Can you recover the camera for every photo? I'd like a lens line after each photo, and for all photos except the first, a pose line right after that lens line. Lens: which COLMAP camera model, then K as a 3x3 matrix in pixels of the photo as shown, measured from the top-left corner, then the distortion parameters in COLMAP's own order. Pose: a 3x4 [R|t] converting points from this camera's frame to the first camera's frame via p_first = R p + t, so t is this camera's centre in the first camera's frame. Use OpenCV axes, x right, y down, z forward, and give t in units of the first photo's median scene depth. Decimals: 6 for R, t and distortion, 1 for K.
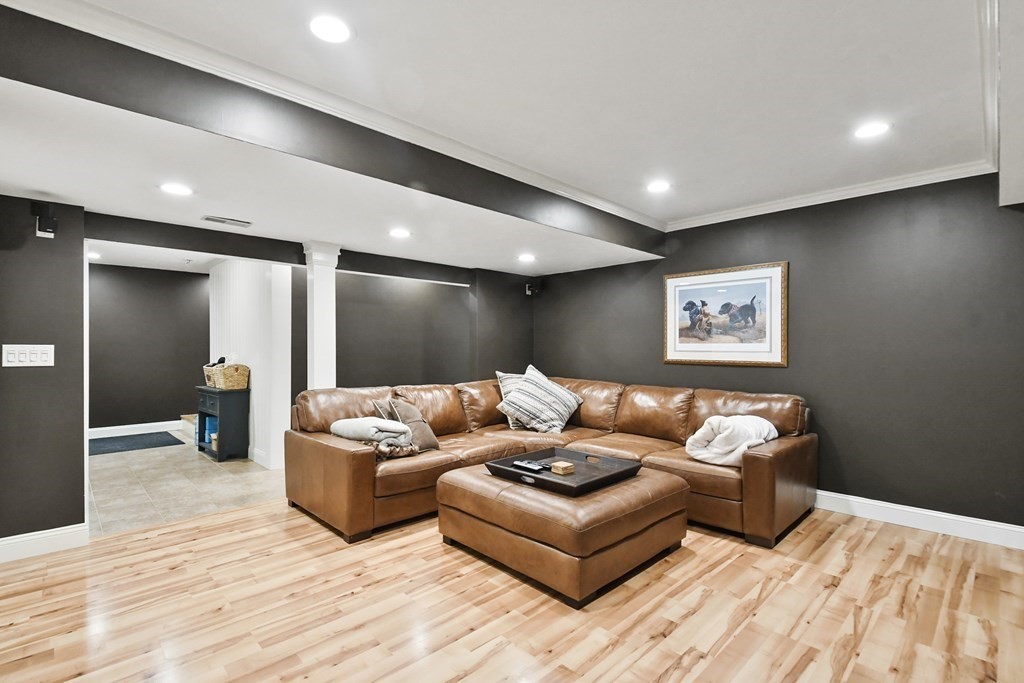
lens RADIAL K [[477.7, 0, 508.5], [0, 477.7, 351.6], [0, 0, 1]] dist [-0.000465, -0.000068]
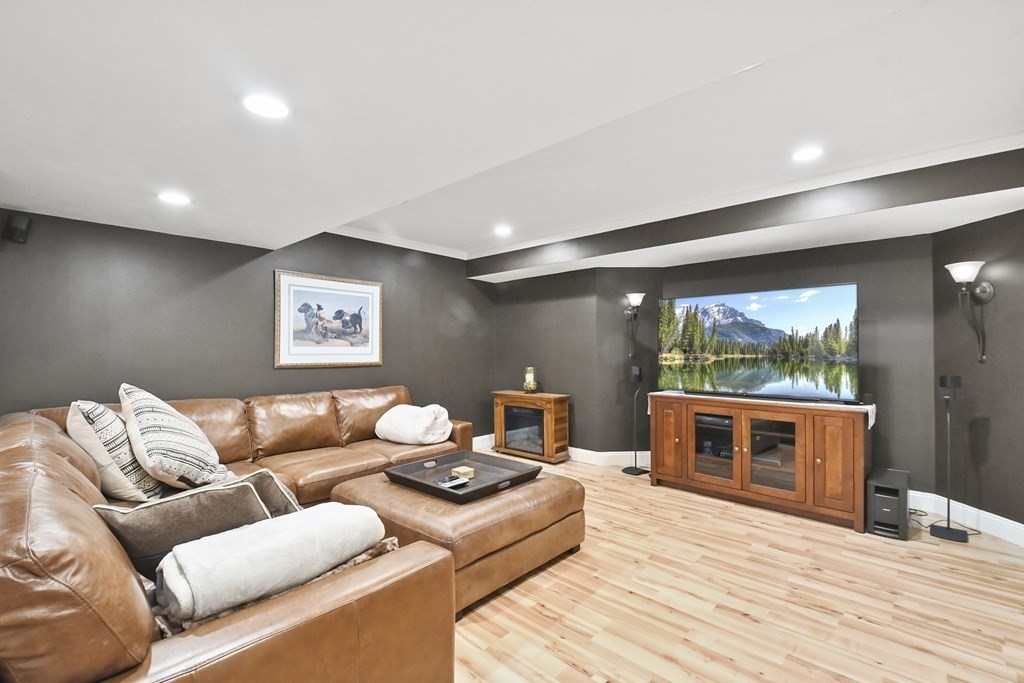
lens RADIAL K [[444.3, 0, 505.7], [0, 444.3, 348.2], [0, 0, 1]] dist [0.003809, 0.000082]
pose [[-0.052246, 0.000635, 0.998634, -0.573474], [0.009759, 0.999952, -0.000125, -0.010293], [-0.998587, 0.009739, -0.052250, 0.675158]]
